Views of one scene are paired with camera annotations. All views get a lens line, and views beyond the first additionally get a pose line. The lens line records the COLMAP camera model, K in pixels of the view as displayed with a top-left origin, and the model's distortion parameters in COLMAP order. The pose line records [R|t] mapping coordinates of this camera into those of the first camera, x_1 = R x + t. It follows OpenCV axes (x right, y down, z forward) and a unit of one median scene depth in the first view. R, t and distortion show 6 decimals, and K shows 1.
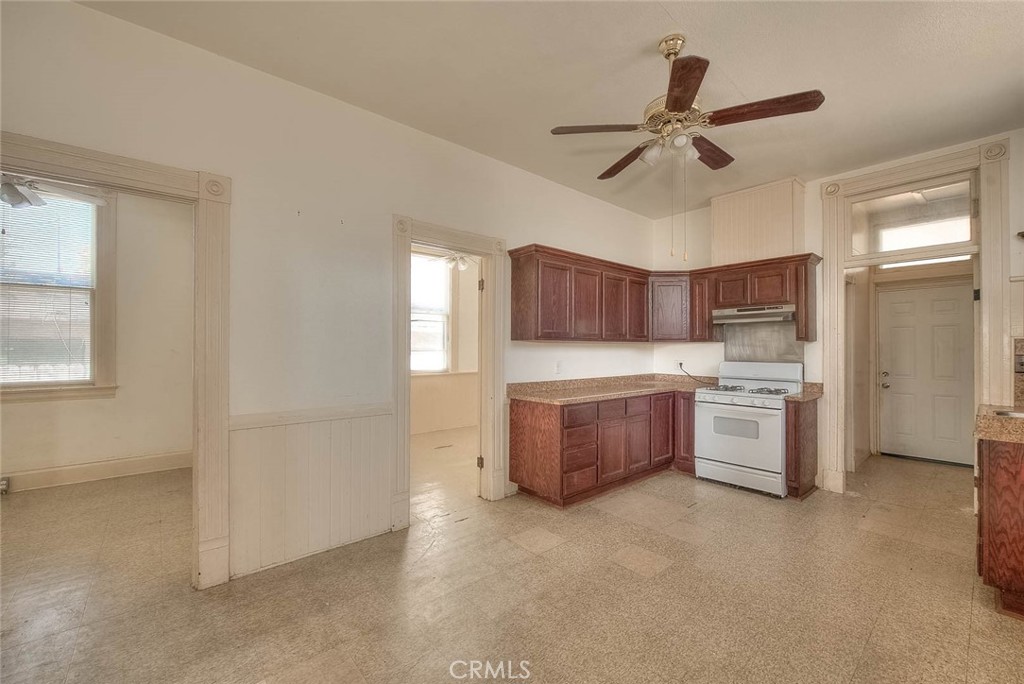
lens RADIAL K [[412.2, 0, 501.6], [0, 412.2, 345.0], [0, 0, 1]] dist [0.002226, -0.002675]
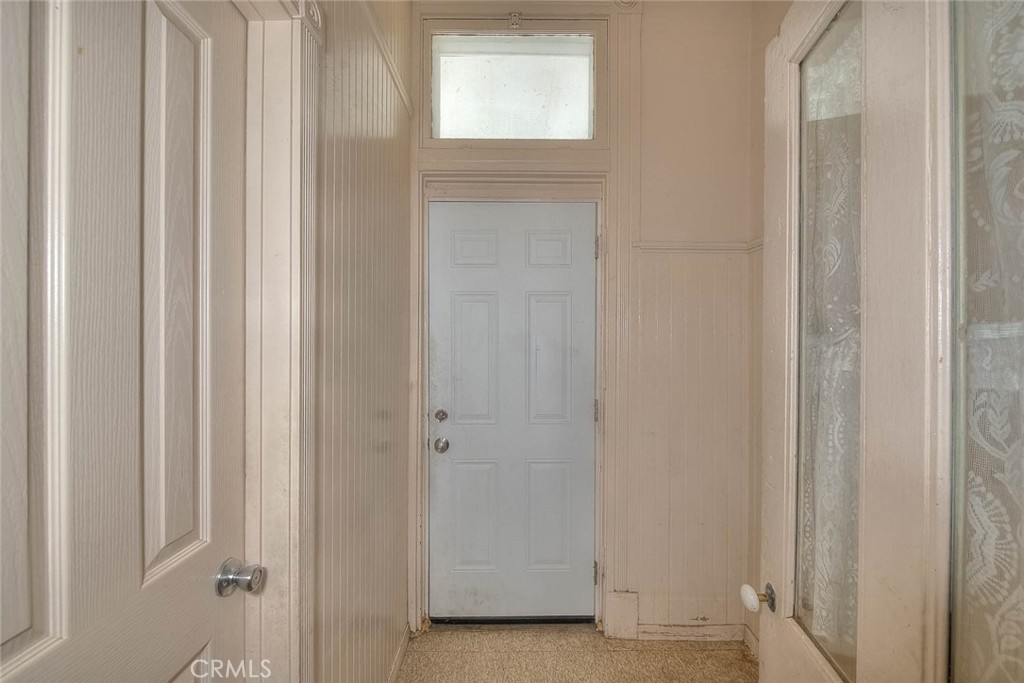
lens RADIAL K [[412.2, 0, 511.4], [0, 412.2, 343.2], [0, 0, 1]] dist [0.002226, -0.002675]
pose [[0.635927, 0.003599, 0.771741, 0.851868], [-0.007838, 0.999968, 0.001795, 0.002847], [-0.771710, -0.007191, 0.635935, 0.889573]]
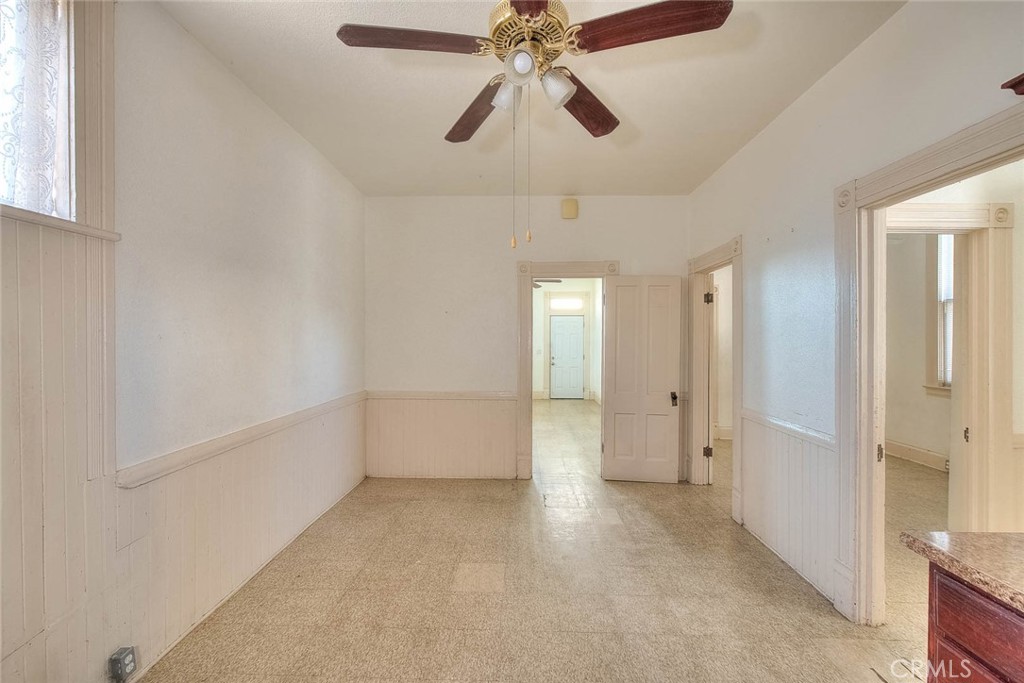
lens RADIAL K [[412.2, 0, 516.1], [0, 412.2, 340.4], [0, 0, 1]] dist [0.002226, -0.002675]
pose [[-0.656249, 0.000773, -0.754544, 0.521353], [0.000019, 0.999999, 0.001008, -0.029483], [0.754544, 0.000647, -0.656249, 0.791501]]
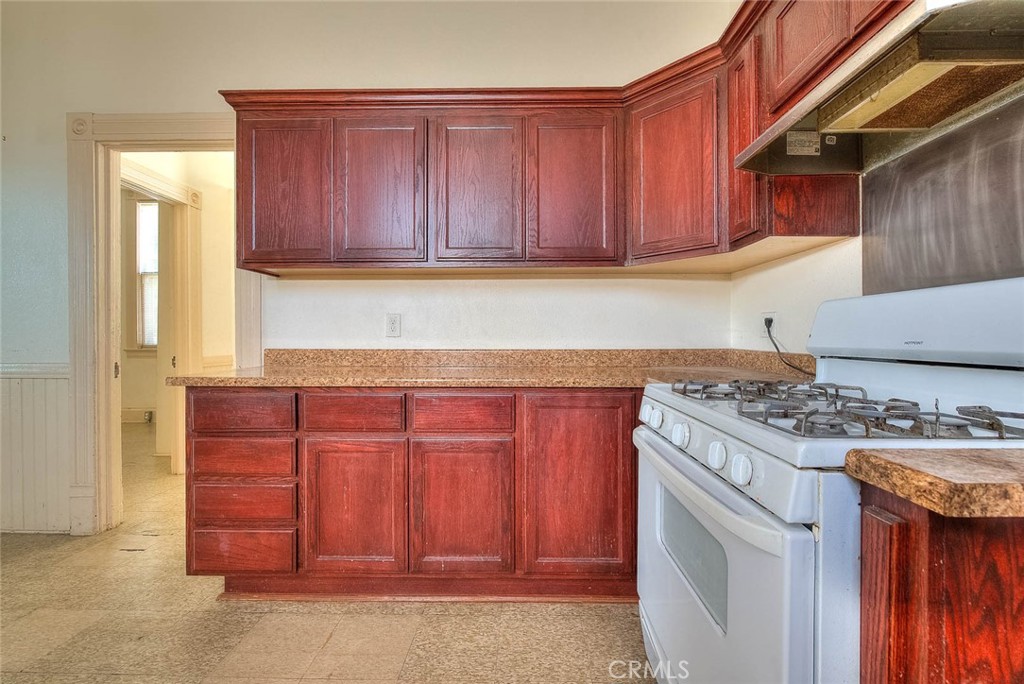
lens RADIAL K [[412.2, 0, 517.4], [0, 412.2, 336.4], [0, 0, 1]] dist [0.002226, -0.002675]
pose [[0.755984, -0.004058, -0.654578, 0.636060], [0.007656, 0.999967, 0.002644, 0.070883], [0.654545, -0.007010, 0.755990, 0.726347]]
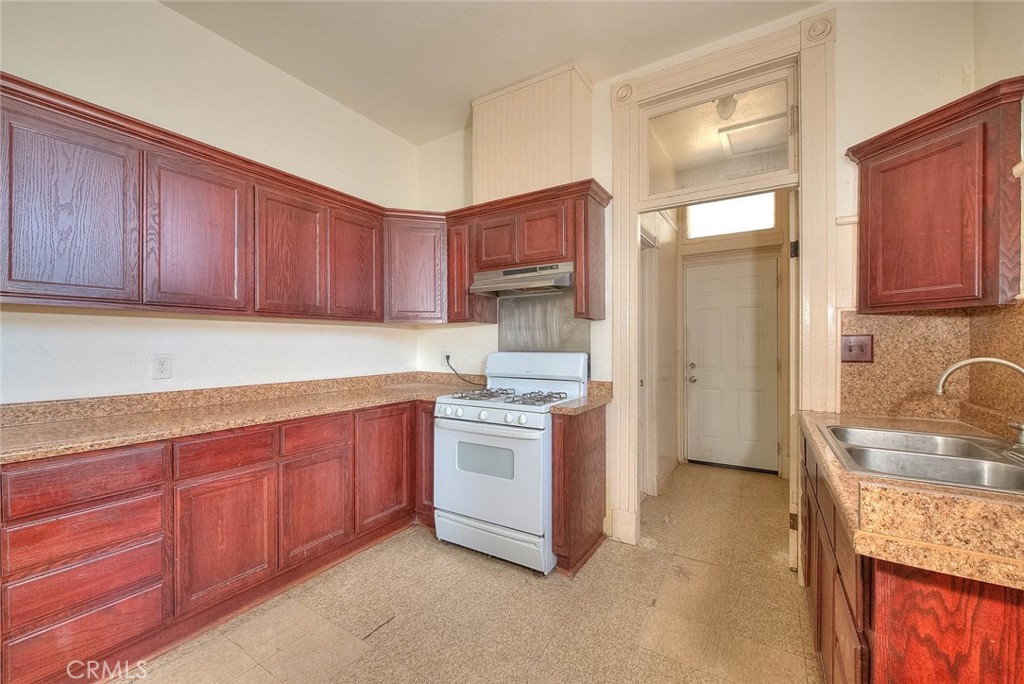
lens RADIAL K [[412.2, 0, 507.0], [0, 412.2, 345.1], [0, 0, 1]] dist [0.002226, -0.002675]
pose [[0.953058, -0.005510, 0.302737, 0.404010], [0.002318, 0.999938, 0.010903, 0.023910], [-0.302778, -0.009690, 0.953012, 0.401998]]
